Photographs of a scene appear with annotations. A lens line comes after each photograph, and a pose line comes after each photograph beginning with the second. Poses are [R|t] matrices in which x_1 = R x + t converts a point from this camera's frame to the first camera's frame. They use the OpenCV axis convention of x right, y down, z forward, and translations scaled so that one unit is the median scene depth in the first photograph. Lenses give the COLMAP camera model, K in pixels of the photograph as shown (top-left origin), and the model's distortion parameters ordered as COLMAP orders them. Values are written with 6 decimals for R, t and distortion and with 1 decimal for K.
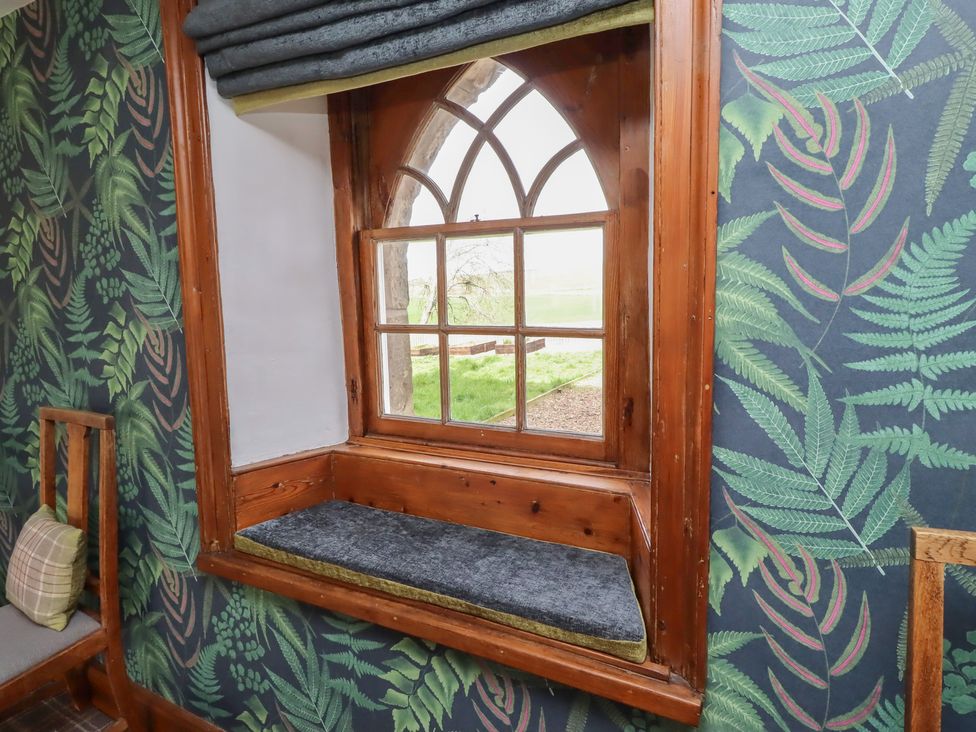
lens RADIAL K [[538.8, 0, 494.7], [0, 538.8, 356.6], [0, 0, 1]] dist [0.006295, 0.002482]
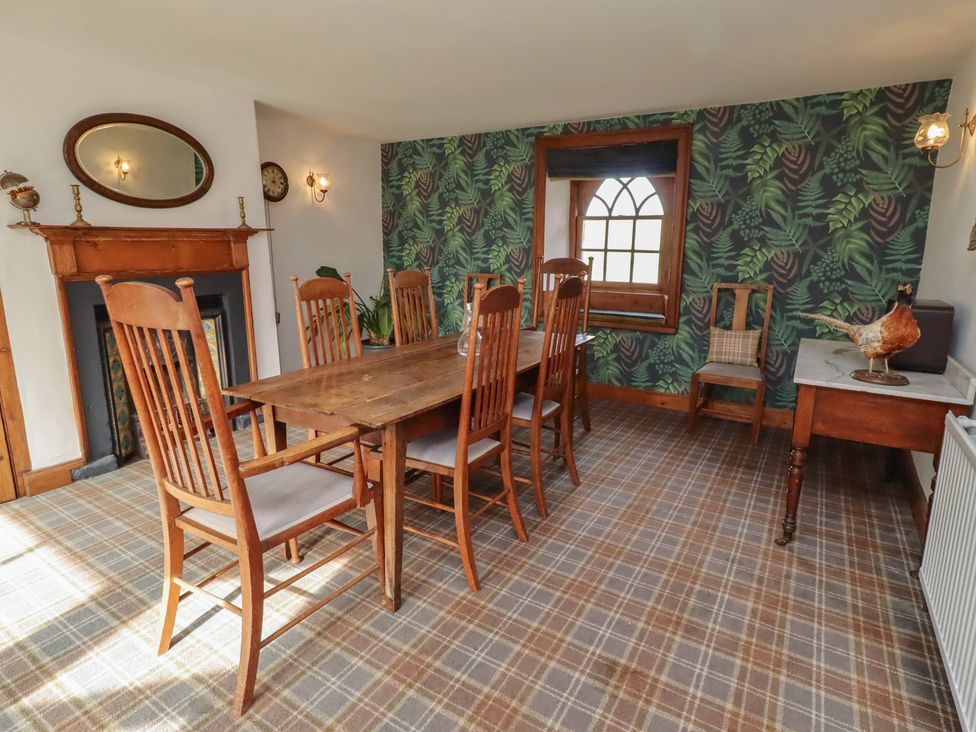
lens RADIAL K [[538.8, 0, 496.7], [0, 538.8, 348.1], [0, 0, 1]] dist [0.006295, 0.002482]
pose [[0.995195, 0.048489, -0.085059, -0.714661], [-0.041885, 0.996090, 0.077778, 0.485710], [0.088498, -0.073841, 0.993336, -3.575245]]
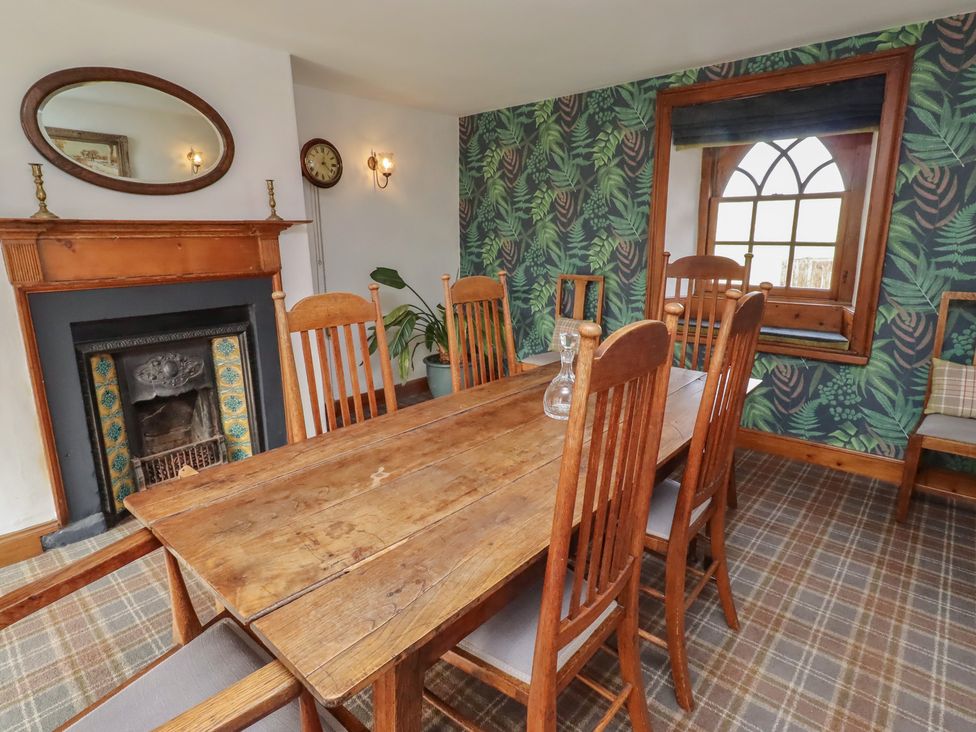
lens RADIAL K [[538.8, 0, 497.2], [0, 538.8, 352.8], [0, 0, 1]] dist [0.006295, 0.002482]
pose [[0.966359, 0.072439, -0.246783, -0.889598], [-0.047890, 0.993416, 0.104072, 0.366575], [0.252698, -0.088752, 0.963466, -2.464845]]
